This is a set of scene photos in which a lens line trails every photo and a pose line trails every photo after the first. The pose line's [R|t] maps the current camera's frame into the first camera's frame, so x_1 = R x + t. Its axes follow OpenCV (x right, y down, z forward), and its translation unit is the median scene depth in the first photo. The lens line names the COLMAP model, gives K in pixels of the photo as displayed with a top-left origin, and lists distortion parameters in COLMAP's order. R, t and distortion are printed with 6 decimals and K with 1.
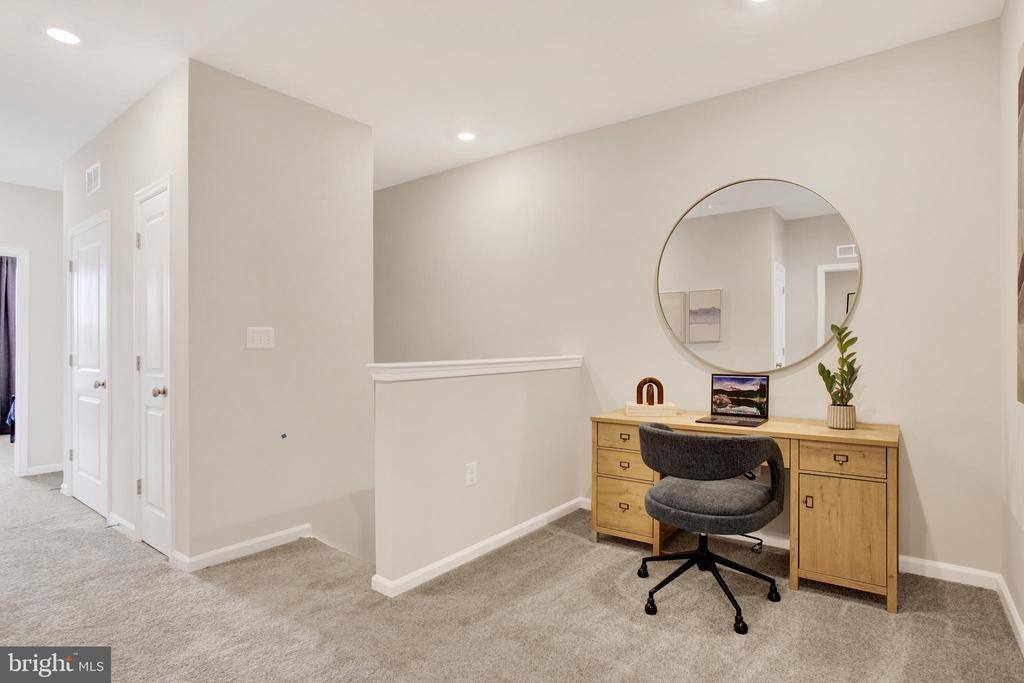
lens RADIAL K [[533.2, 0, 512.7], [0, 533.2, 345.2], [0, 0, 1]] dist [-0.005667, -0.000648]
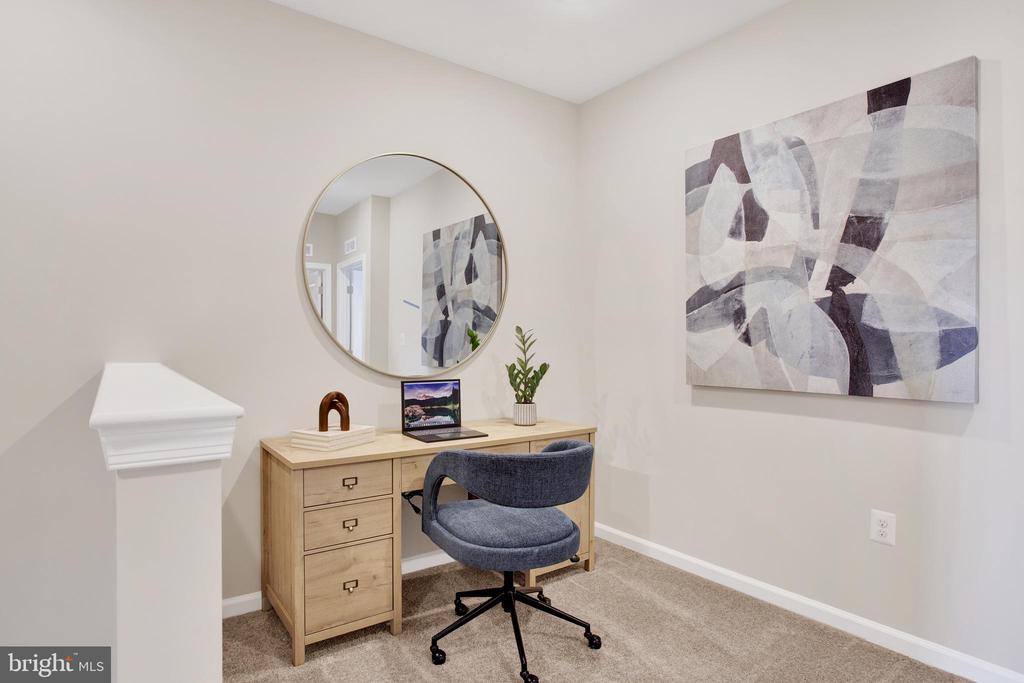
lens RADIAL K [[562.1, 0, 513.6], [0, 562.1, 344.6], [0, 0, 1]] dist [-0.032902, -0.000184]
pose [[0.287847, 0.008034, 0.957643, -0.411072], [-0.007408, 0.999954, -0.006162, 0.002066], [-0.957648, -0.005320, 0.287893, 0.611434]]
